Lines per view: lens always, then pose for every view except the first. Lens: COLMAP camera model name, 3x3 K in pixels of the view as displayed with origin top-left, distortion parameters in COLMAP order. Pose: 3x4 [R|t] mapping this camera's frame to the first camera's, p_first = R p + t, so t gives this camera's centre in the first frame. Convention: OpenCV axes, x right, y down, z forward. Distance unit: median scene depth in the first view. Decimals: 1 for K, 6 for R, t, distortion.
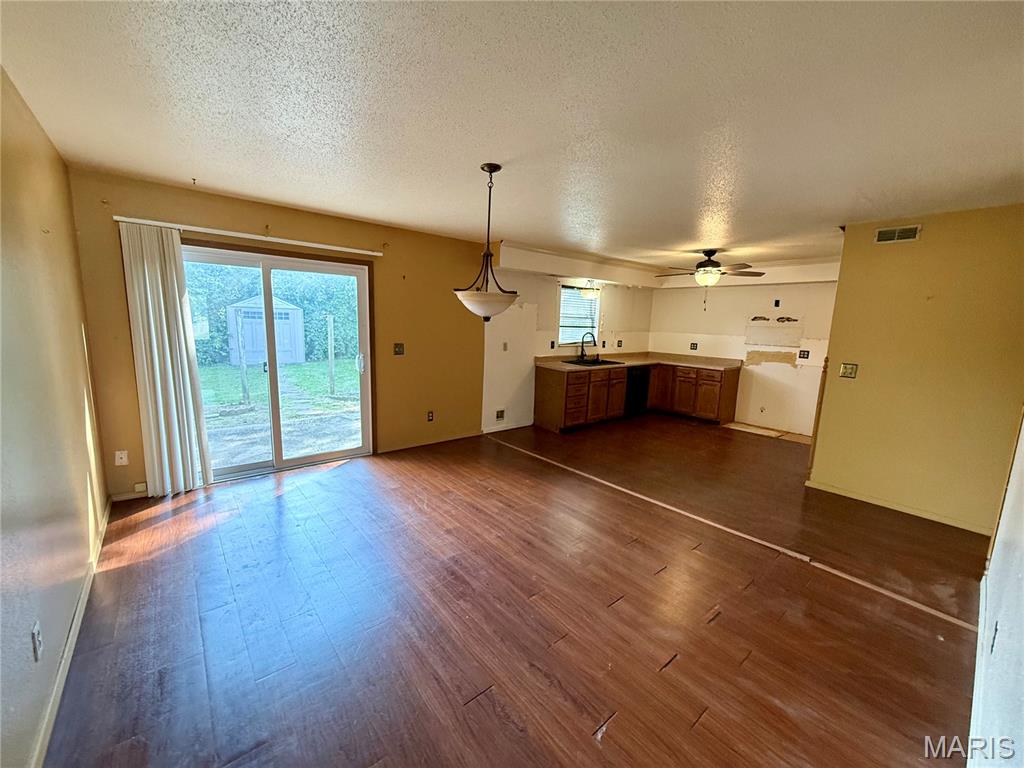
lens RADIAL K [[407.8, 0, 514.4], [0, 407.8, 385.3], [0, 0, 1]] dist [0.000408, -0.000013]
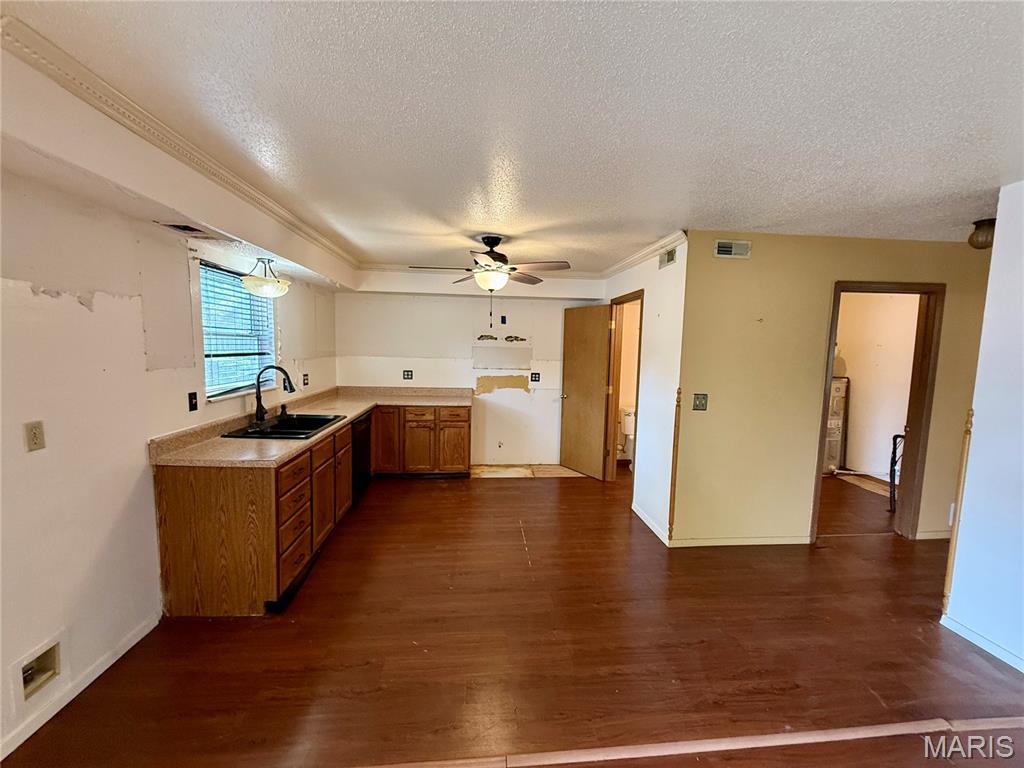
lens RADIAL K [[407.8, 0, 514.4], [0, 407.8, 385.3], [0, 0, 1]] dist [0.000408, -0.000013]
pose [[0.568032, -0.096564, 0.817322, -0.058067], [0.124254, 0.991772, 0.030819, -0.090159], [-0.813573, 0.084049, 0.575357, 0.511400]]
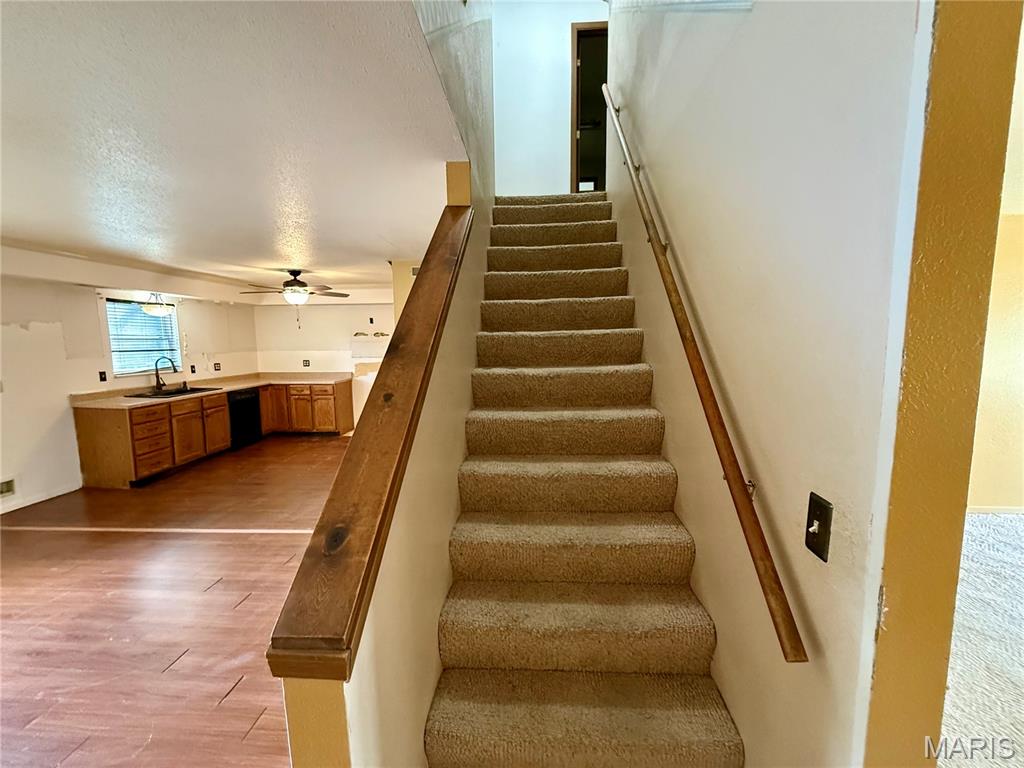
lens RADIAL K [[407.8, 0, 514.4], [0, 407.8, 385.3], [0, 0, 1]] dist [0.000408, -0.000013]
pose [[0.682267, -0.117786, 0.721553, 0.068510], [0.144429, 0.989202, 0.024912, 0.008963], [-0.716695, 0.087217, 0.691911, -0.071513]]
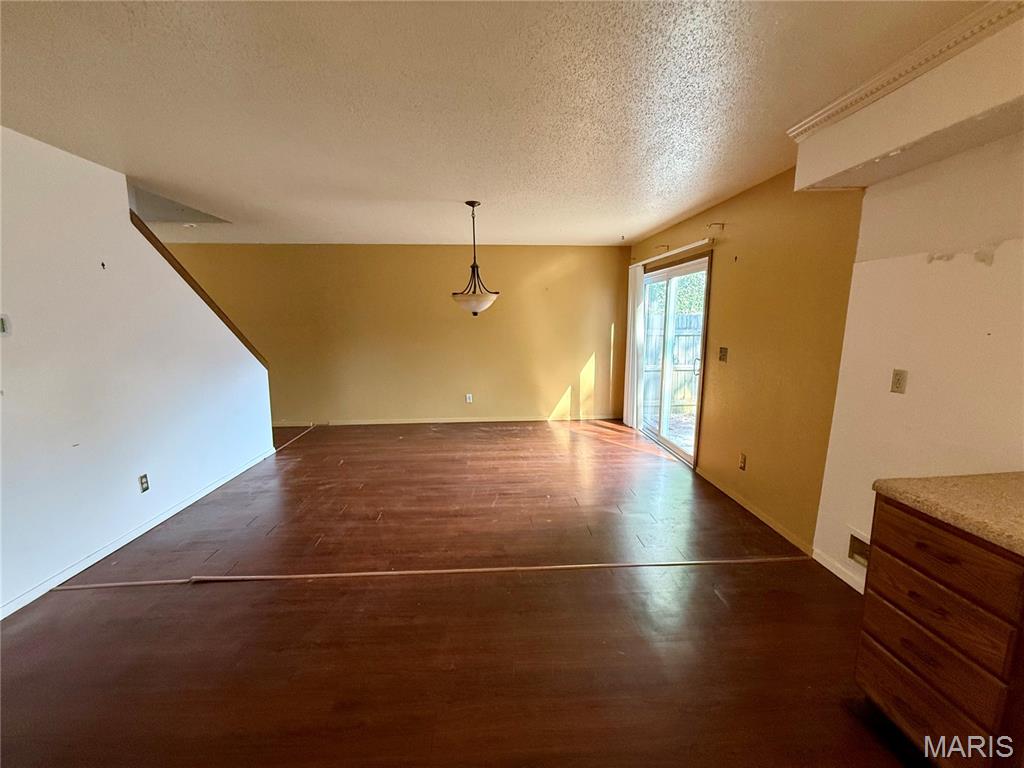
lens RADIAL K [[407.8, 0, 514.4], [0, 407.8, 385.3], [0, 0, 1]] dist [0.000408, -0.000013]
pose [[-0.593075, 0.102823, -0.798554, 0.435249], [-0.137268, 0.964379, 0.226122, -0.117296], [0.793359, 0.243723, -0.557835, 0.866232]]
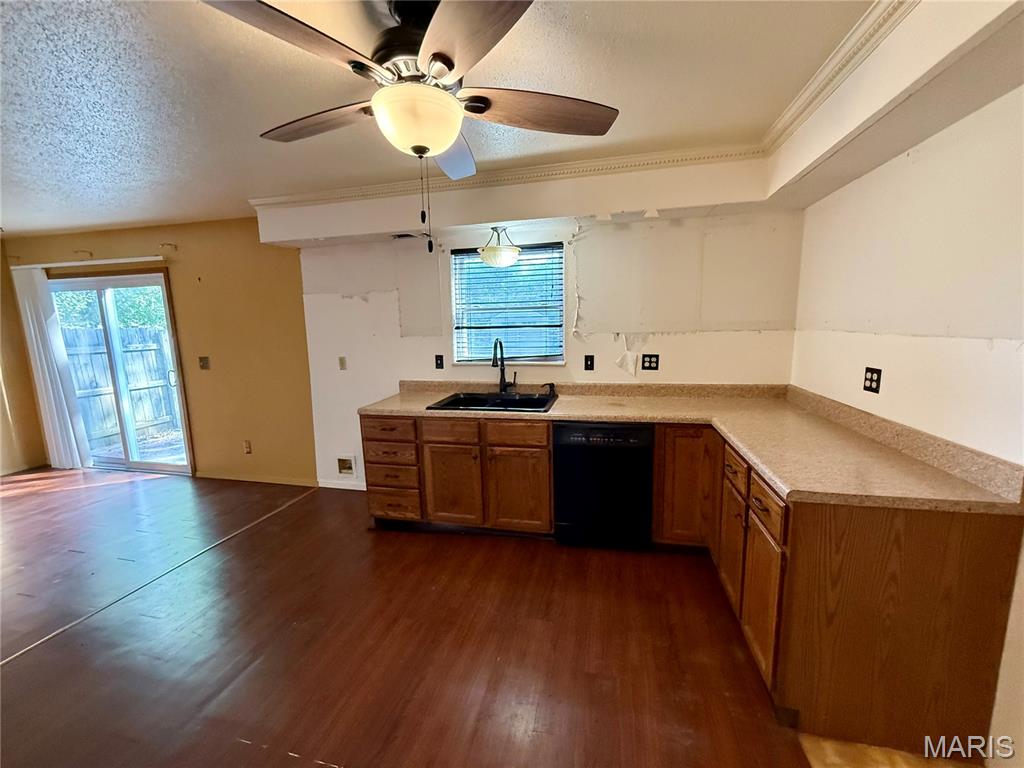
lens RADIAL K [[407.8, 0, 514.4], [0, 407.8, 385.3], [0, 0, 1]] dist [0.000408, -0.000013]
pose [[0.598419, 0.075858, -0.797584, 0.613830], [-0.084921, 0.995905, 0.031004, -0.095872], [0.796670, 0.049178, 0.602410, 0.770003]]
